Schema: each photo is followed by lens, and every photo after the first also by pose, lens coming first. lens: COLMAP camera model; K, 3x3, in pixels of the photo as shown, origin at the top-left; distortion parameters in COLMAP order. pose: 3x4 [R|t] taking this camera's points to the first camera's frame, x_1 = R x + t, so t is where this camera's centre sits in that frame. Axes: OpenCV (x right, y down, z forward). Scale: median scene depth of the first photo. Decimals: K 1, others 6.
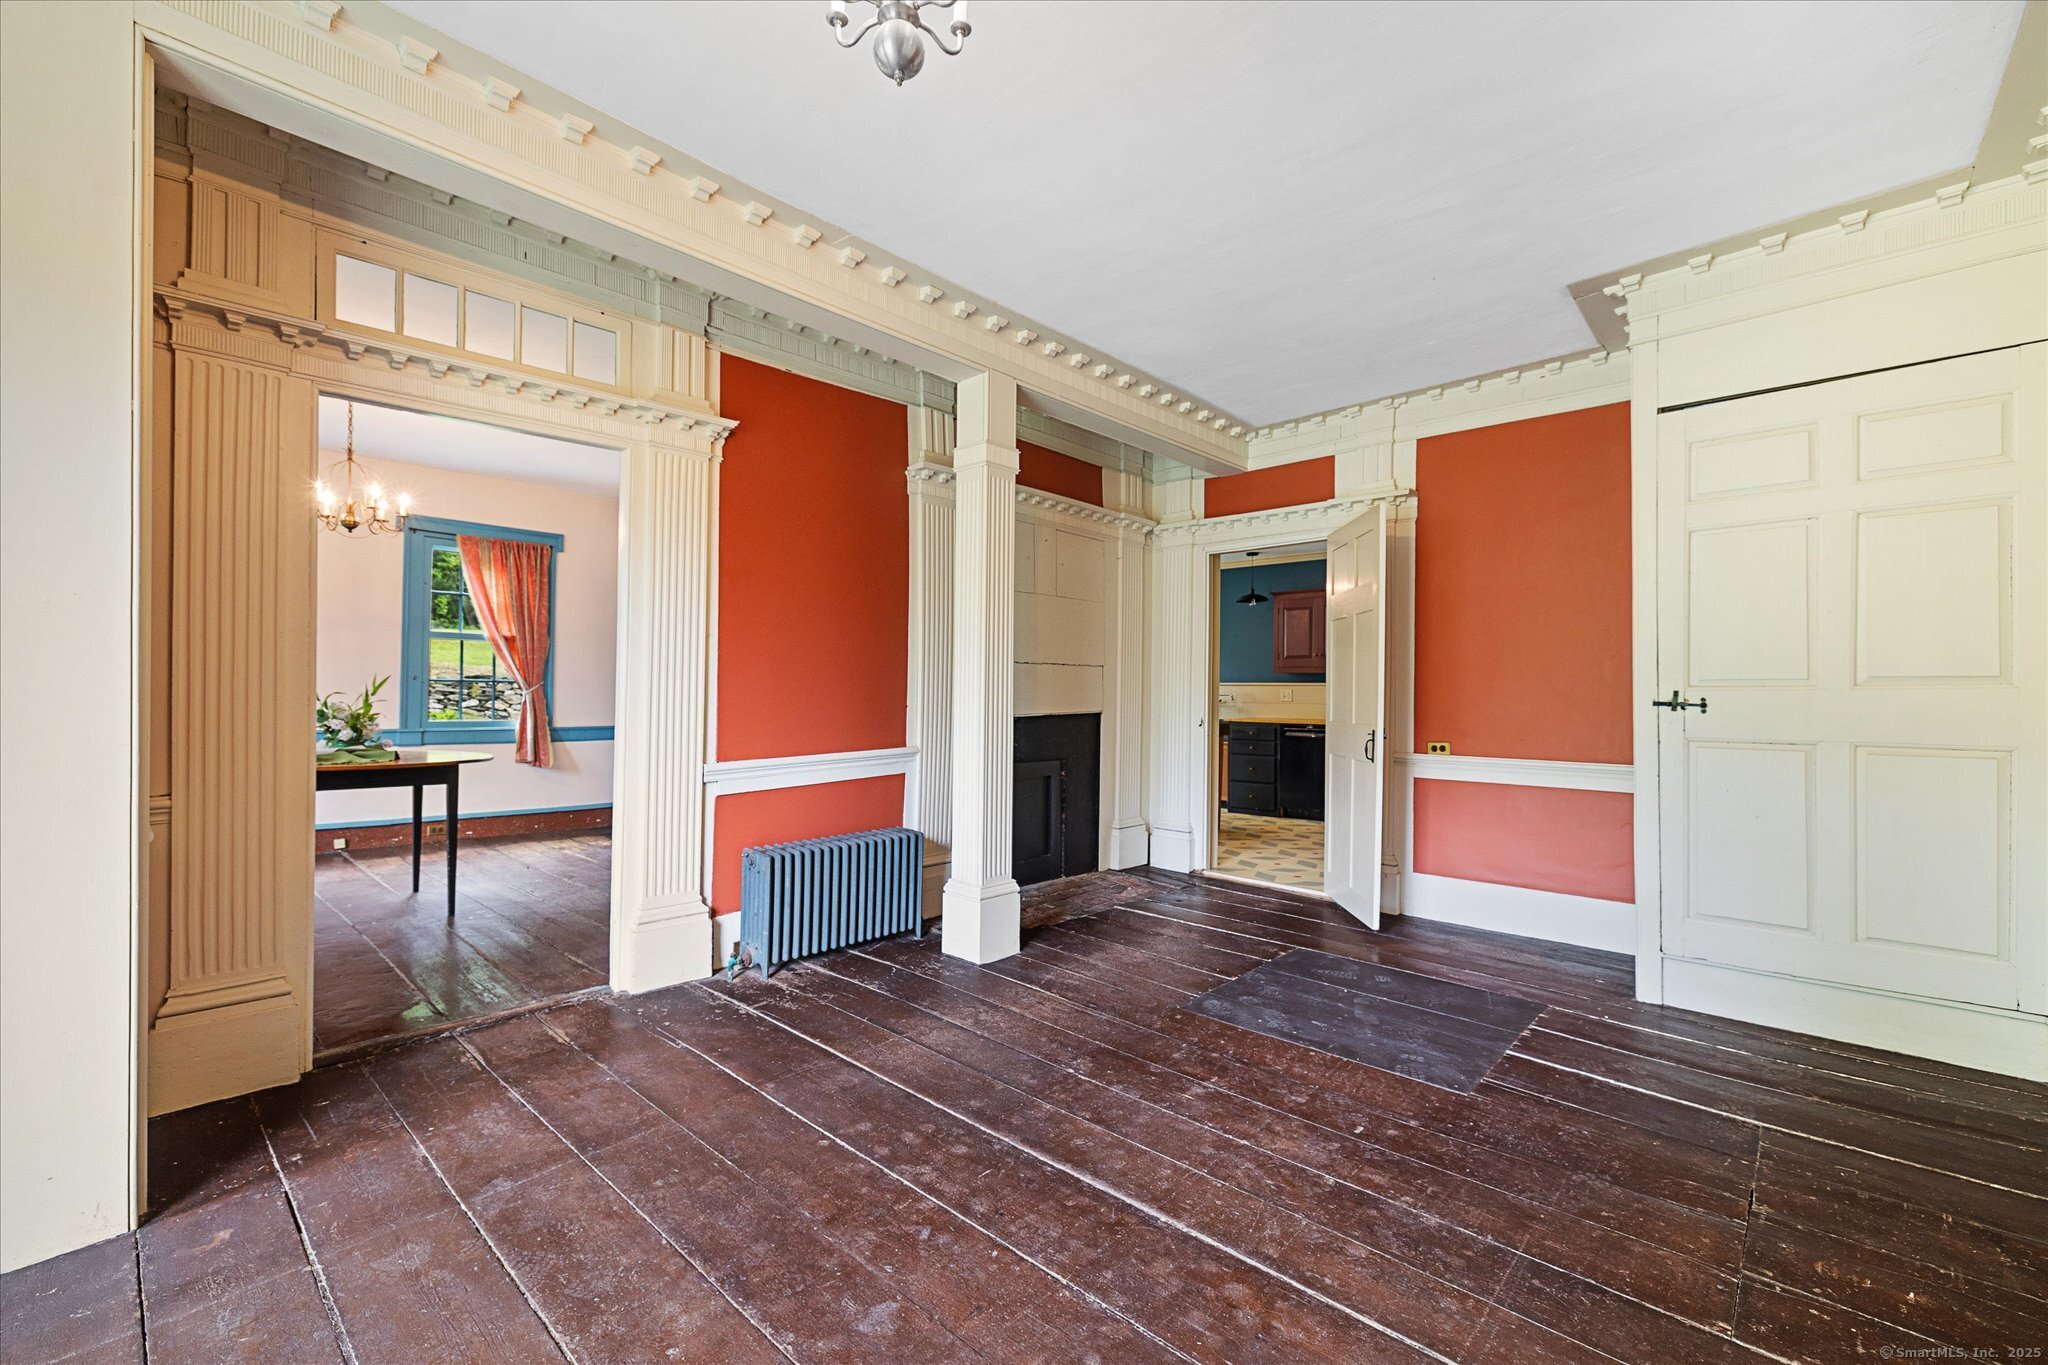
lens RADIAL K [[899.1, 0, 1018.5], [0, 899.1, 677.1], [0, 0, 1]] dist [-0.000938, -0.000105]
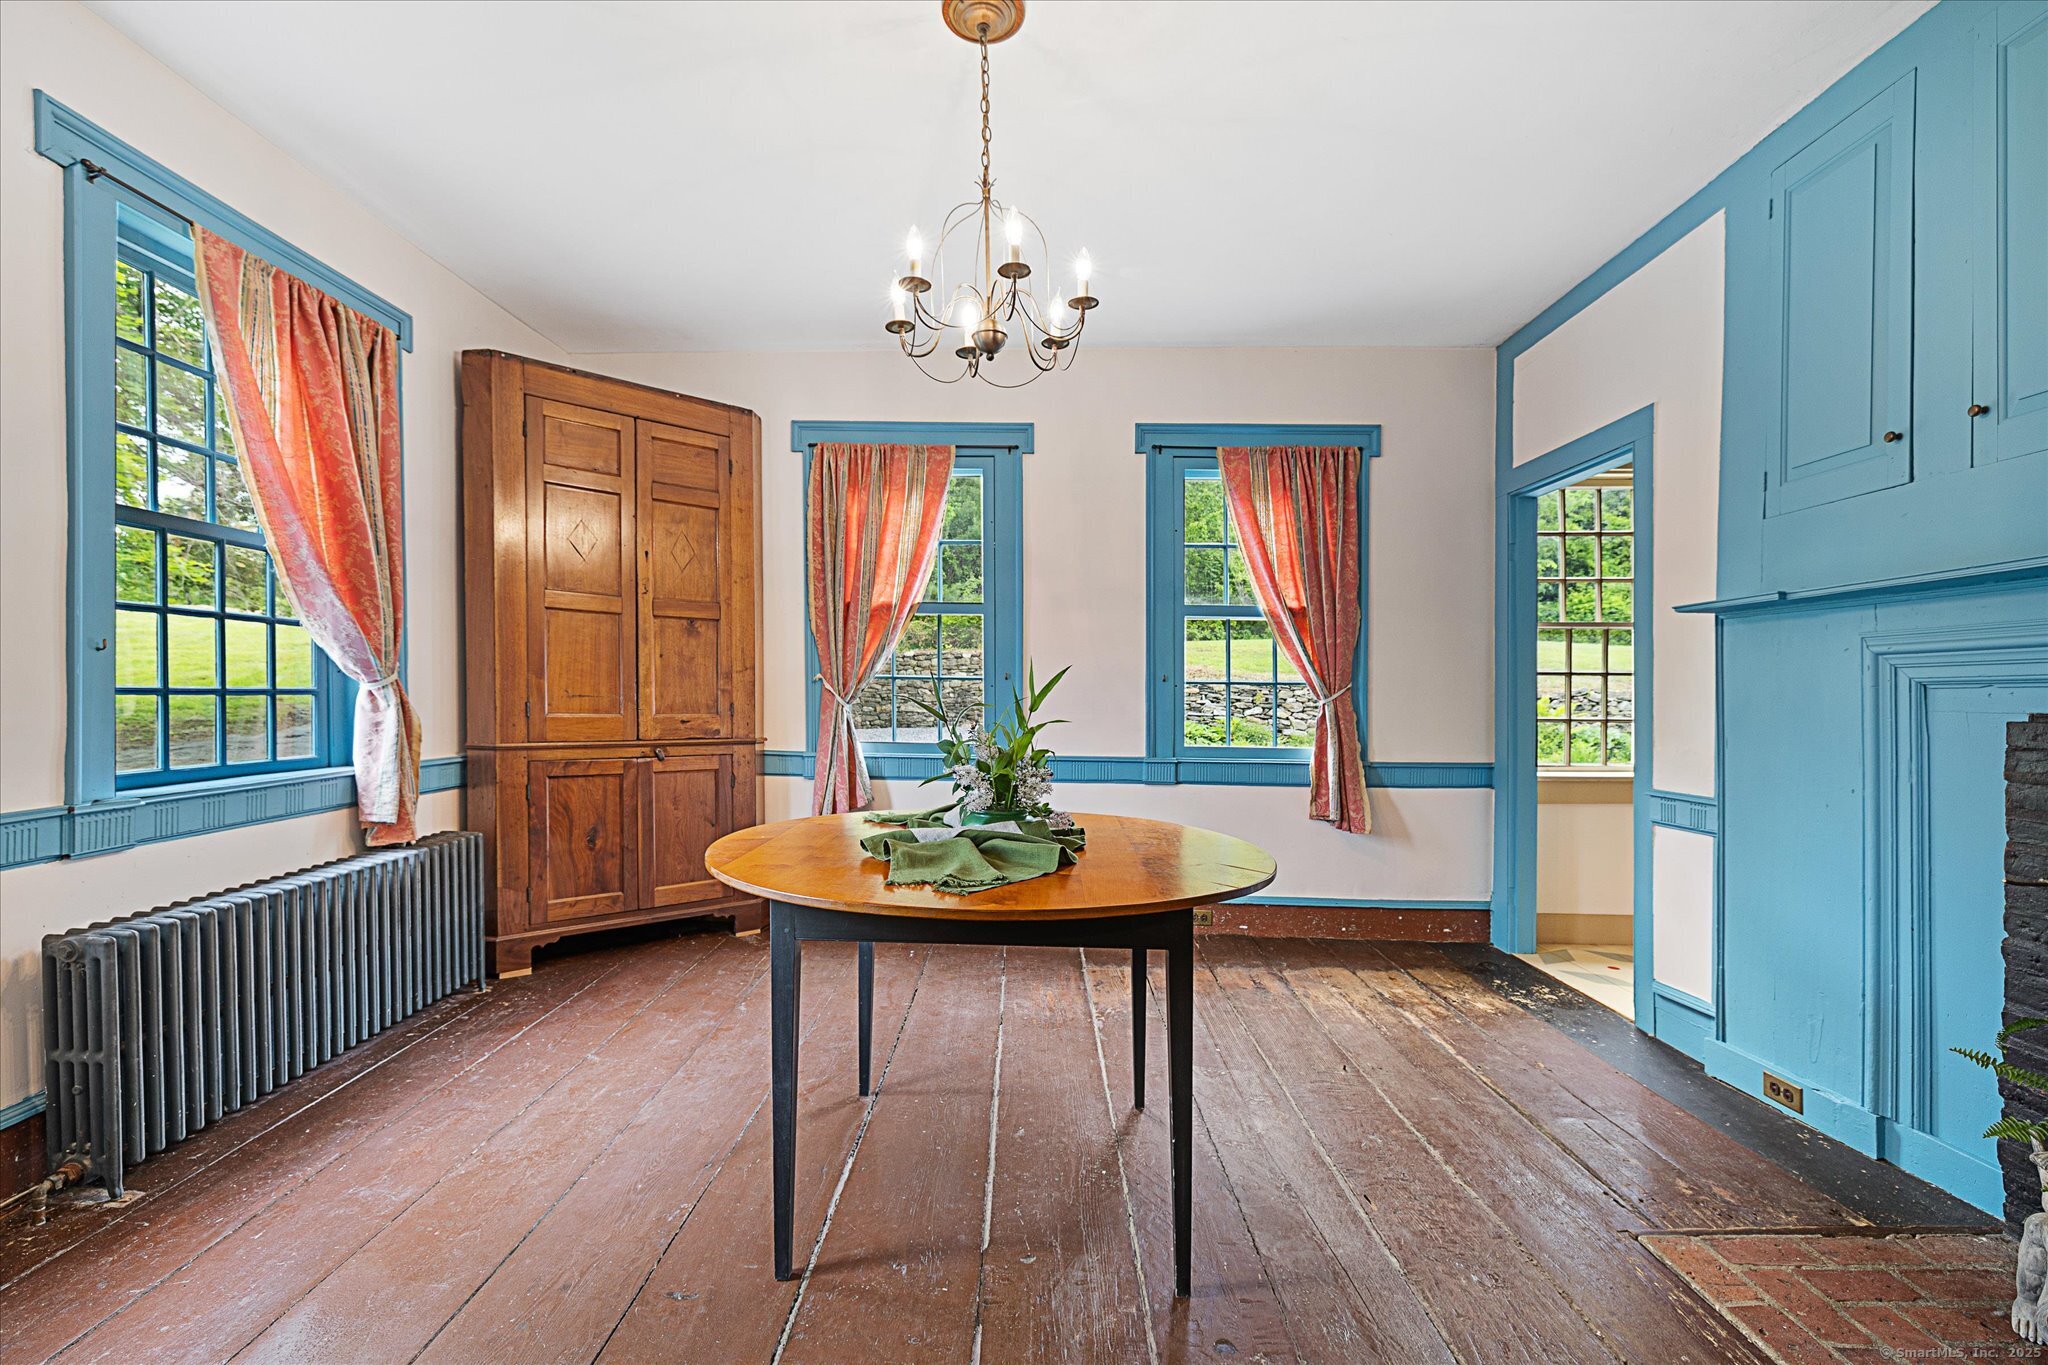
lens RADIAL K [[899.1, 0, 1018.5], [0, 899.1, 677.1], [0, 0, 1]] dist [-0.000938, -0.000105]
pose [[0.691395, -0.018887, -0.722230, -0.258465], [0.013330, 0.999822, -0.013385, 0.005912], [0.722354, -0.000373, 0.691523, 0.443680]]
